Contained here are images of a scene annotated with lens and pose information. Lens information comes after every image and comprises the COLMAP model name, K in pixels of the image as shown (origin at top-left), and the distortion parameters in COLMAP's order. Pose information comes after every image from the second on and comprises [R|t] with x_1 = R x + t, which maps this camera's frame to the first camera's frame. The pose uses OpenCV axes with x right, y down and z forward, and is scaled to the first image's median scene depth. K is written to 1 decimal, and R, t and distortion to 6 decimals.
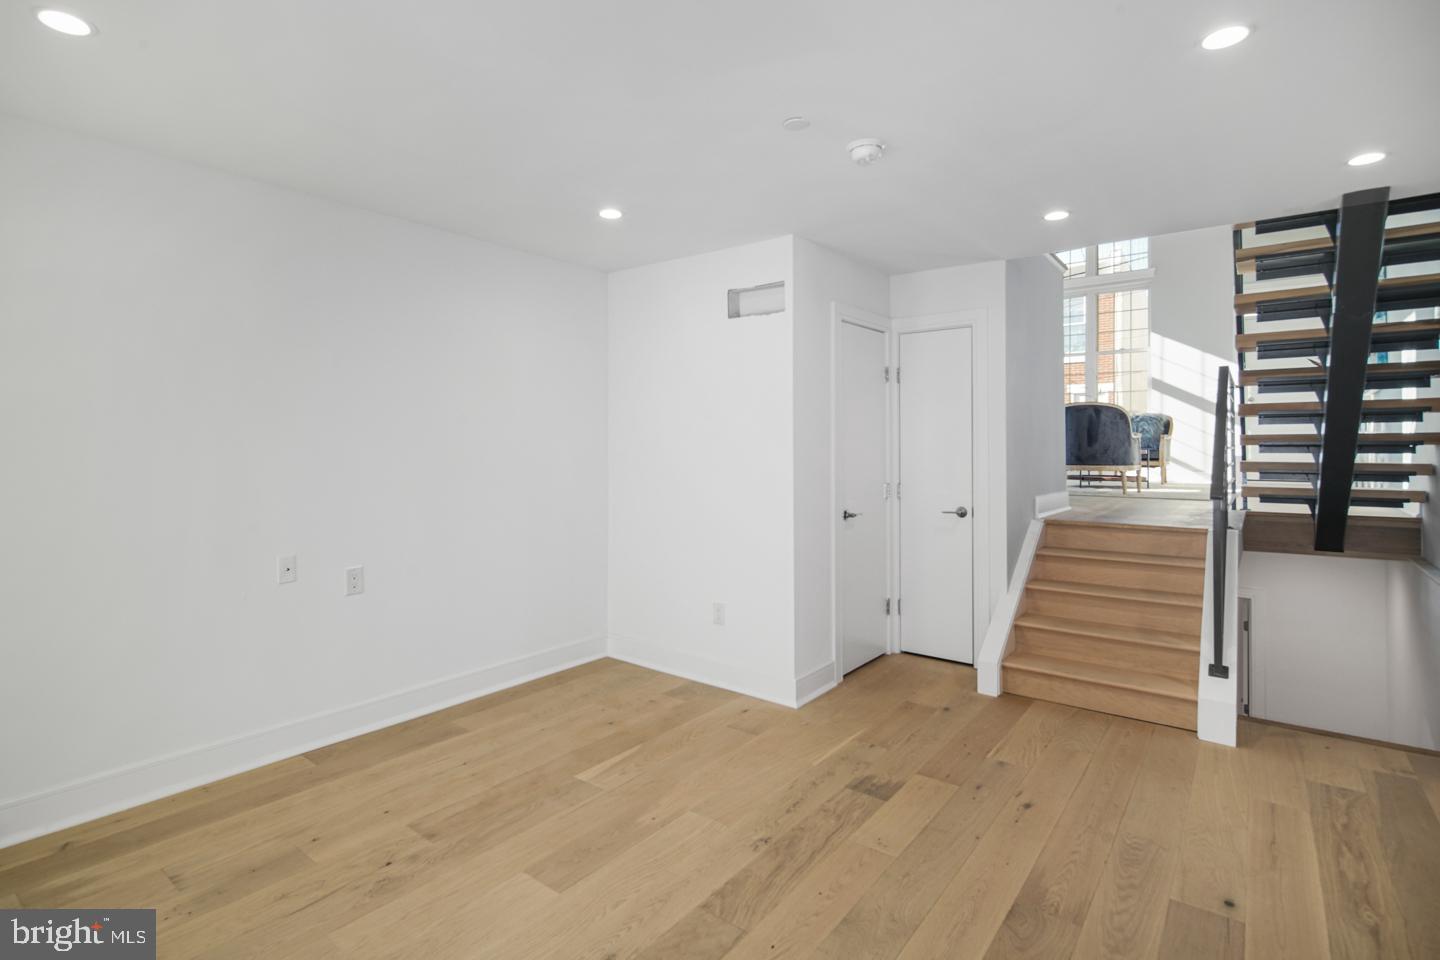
lens RADIAL K [[704.3, 0, 714.6], [0, 704.3, 470.5], [0, 0, 1]] dist [0.000041, -0.002097]
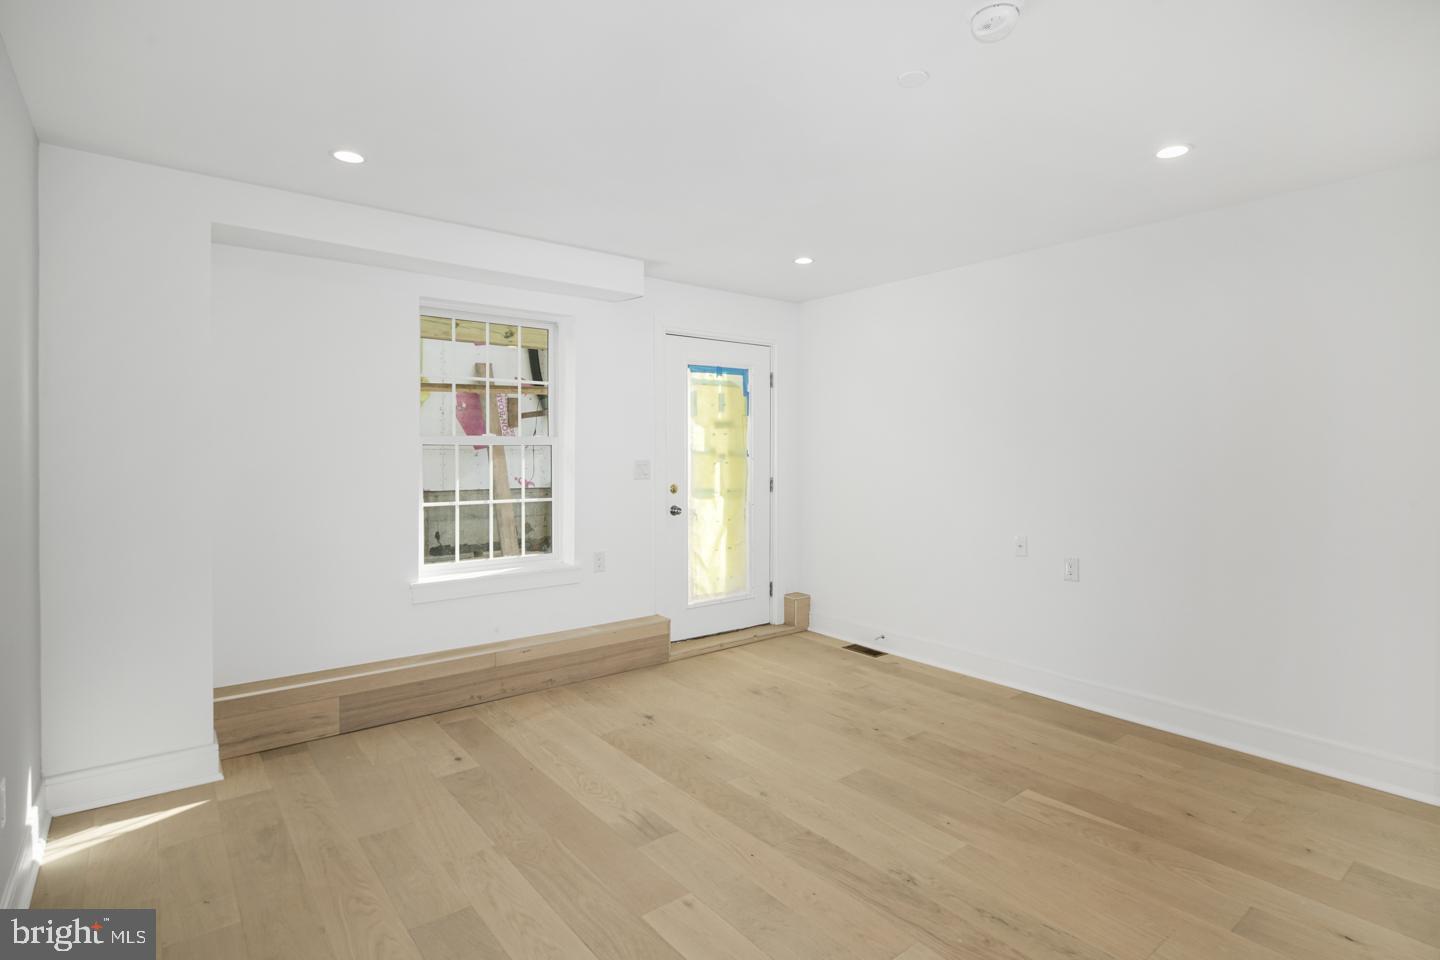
lens RADIAL K [[704.3, 0, 715.1], [0, 704.3, 472.1], [0, 0, 1]] dist [0.000041, -0.002097]
pose [[-0.236155, 0.028800, -0.971289, 0.935822], [-0.036663, 0.998585, 0.038523, -0.033380], [0.971024, 0.044708, -0.234765, 0.870405]]
